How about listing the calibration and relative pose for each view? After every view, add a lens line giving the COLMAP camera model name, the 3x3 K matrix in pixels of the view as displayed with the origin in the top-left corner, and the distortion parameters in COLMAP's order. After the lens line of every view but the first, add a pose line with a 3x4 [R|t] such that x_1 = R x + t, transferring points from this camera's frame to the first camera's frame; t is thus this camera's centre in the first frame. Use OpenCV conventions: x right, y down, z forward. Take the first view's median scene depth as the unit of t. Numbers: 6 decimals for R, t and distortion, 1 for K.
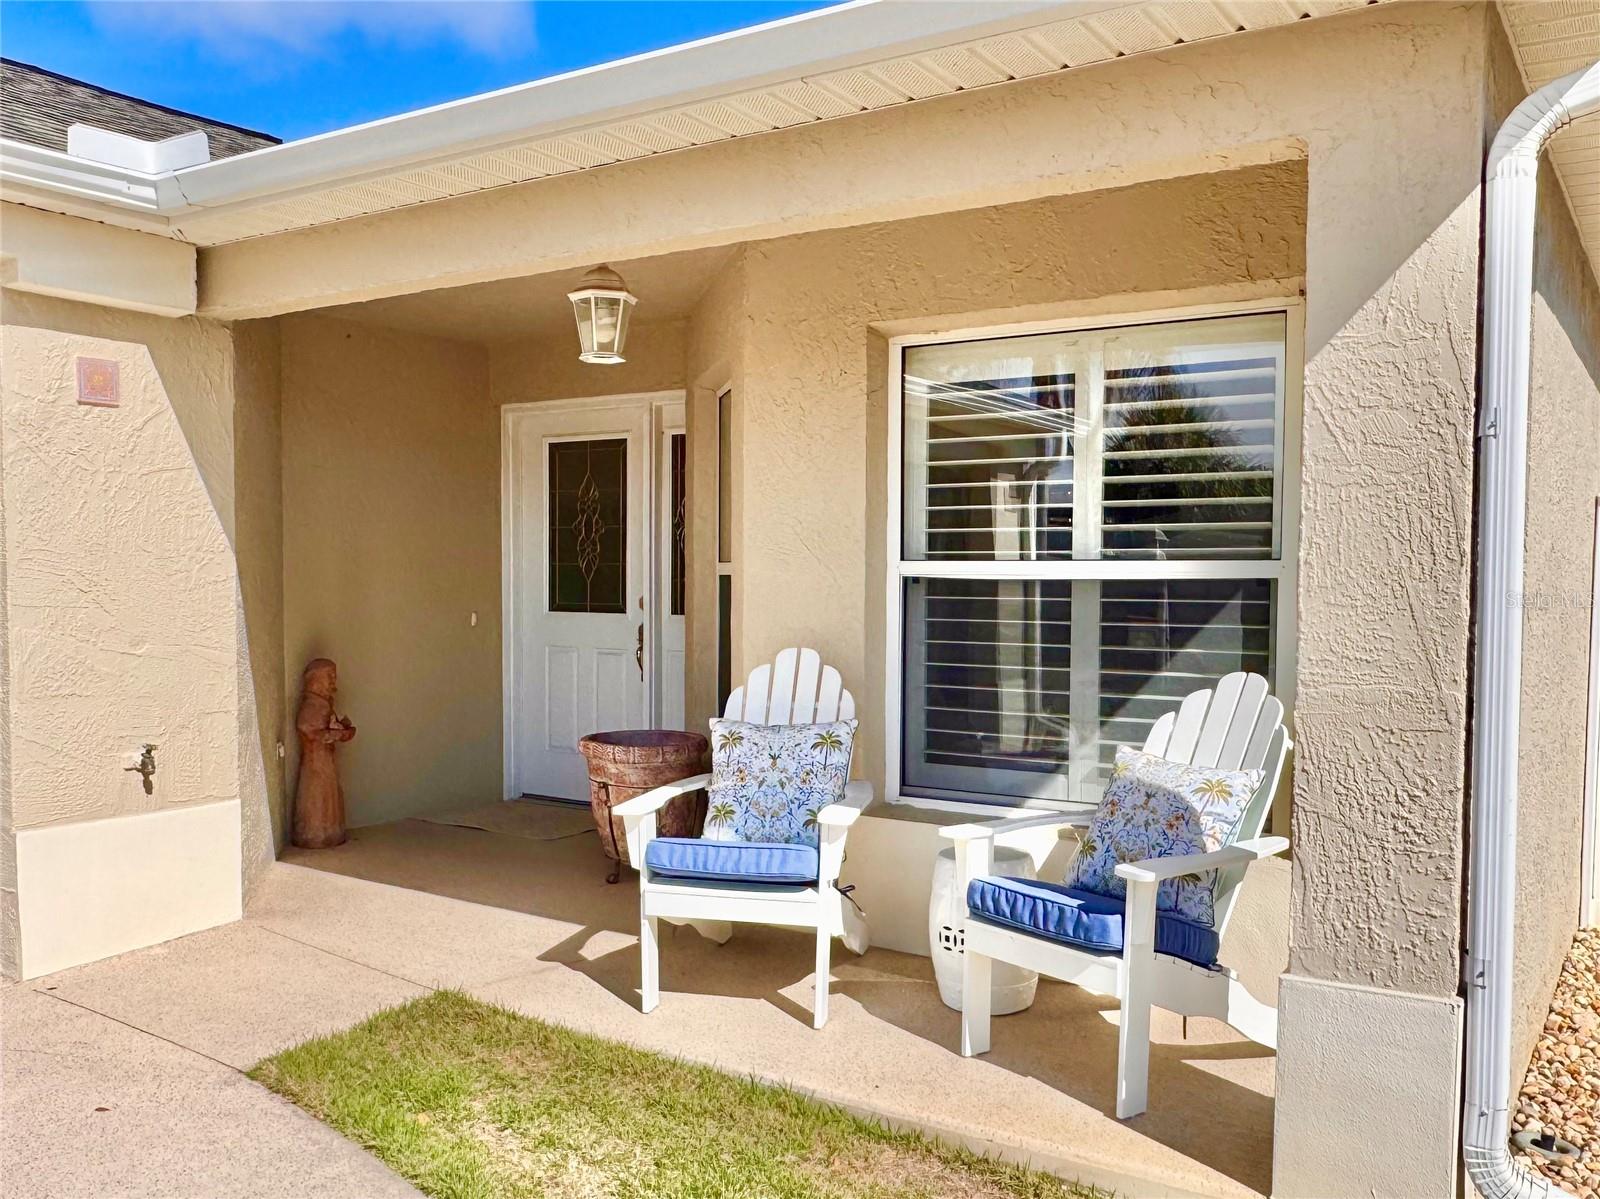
lens RADIAL K [[1503.5, 0, 810.9], [0, 1503.5, 666.0], [0, 0, 1]] dist [-0.013280, 0.000000]
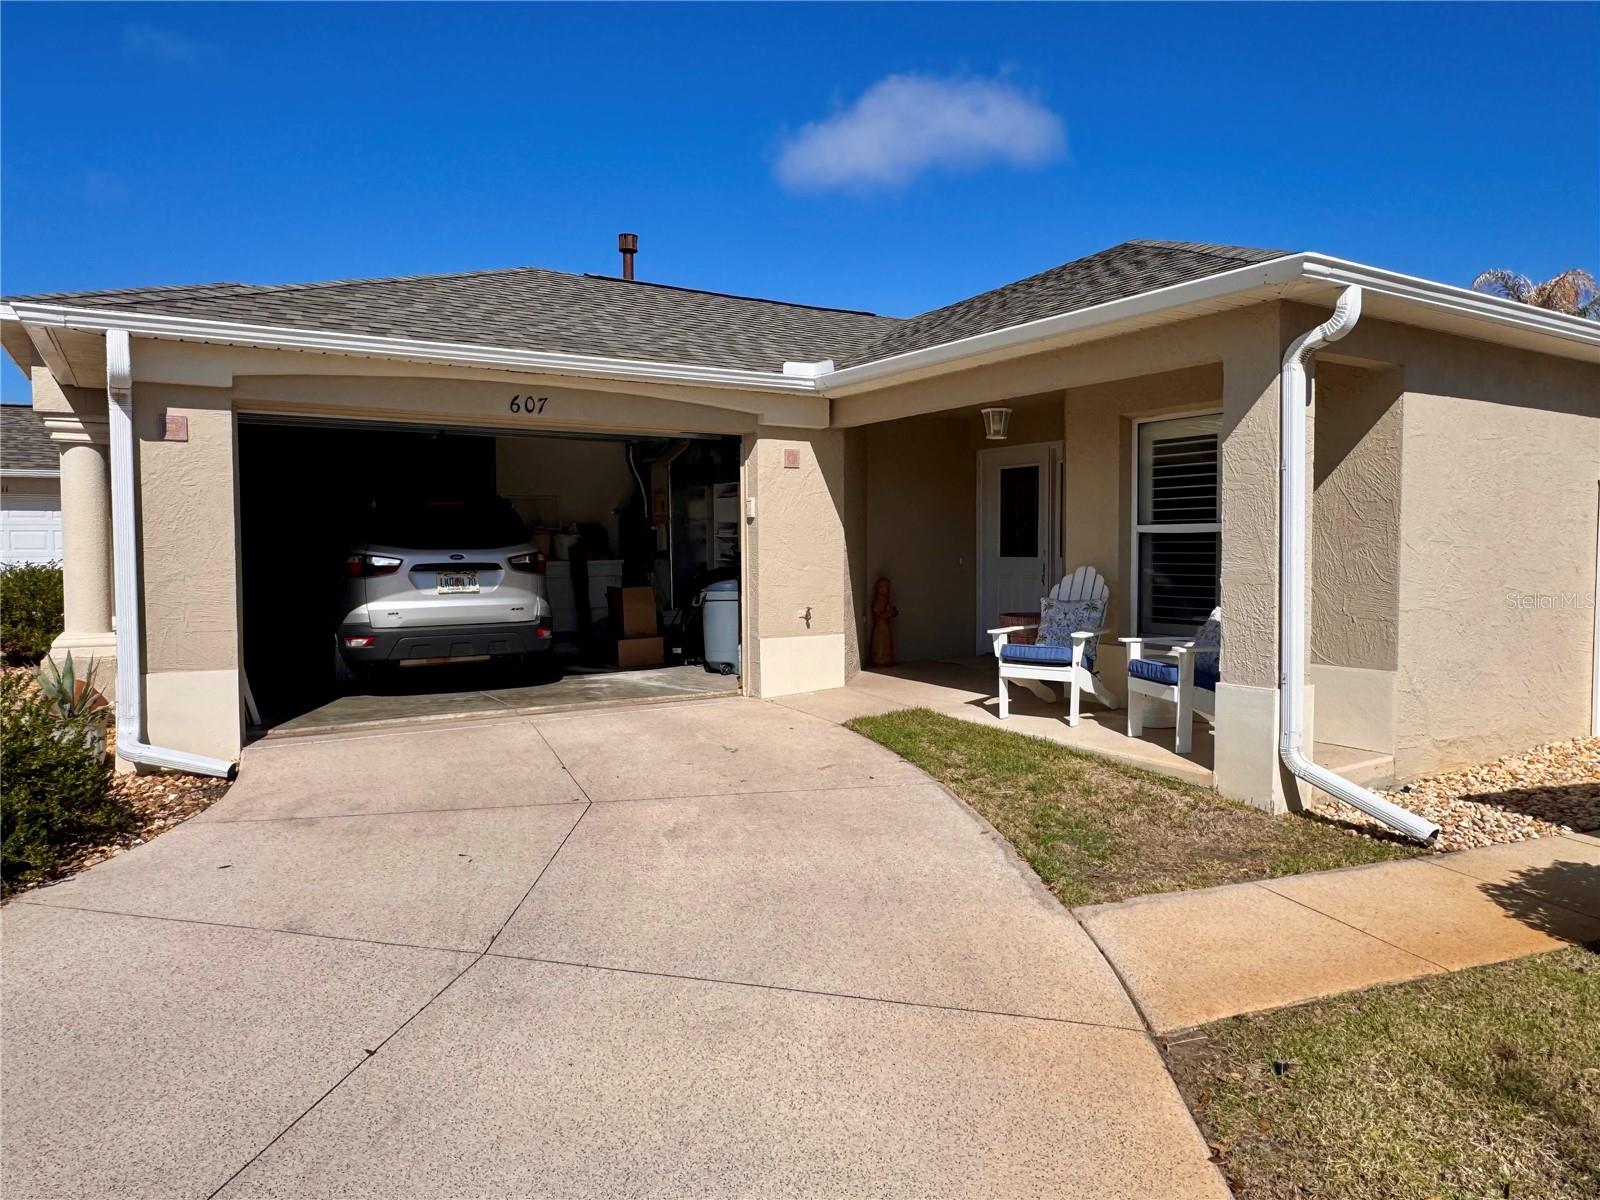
lens RADIAL K [[1054.9, 0, 799.7], [0, 1054.9, 600.4], [0, 0, 1]] dist [-0.000950, 0.002182]
pose [[0.911620, 0.009235, -0.410930, 0.246116], [-0.013436, 0.999883, -0.007336, 0.054798], [0.410814, 0.012208, 0.911638, -0.560900]]
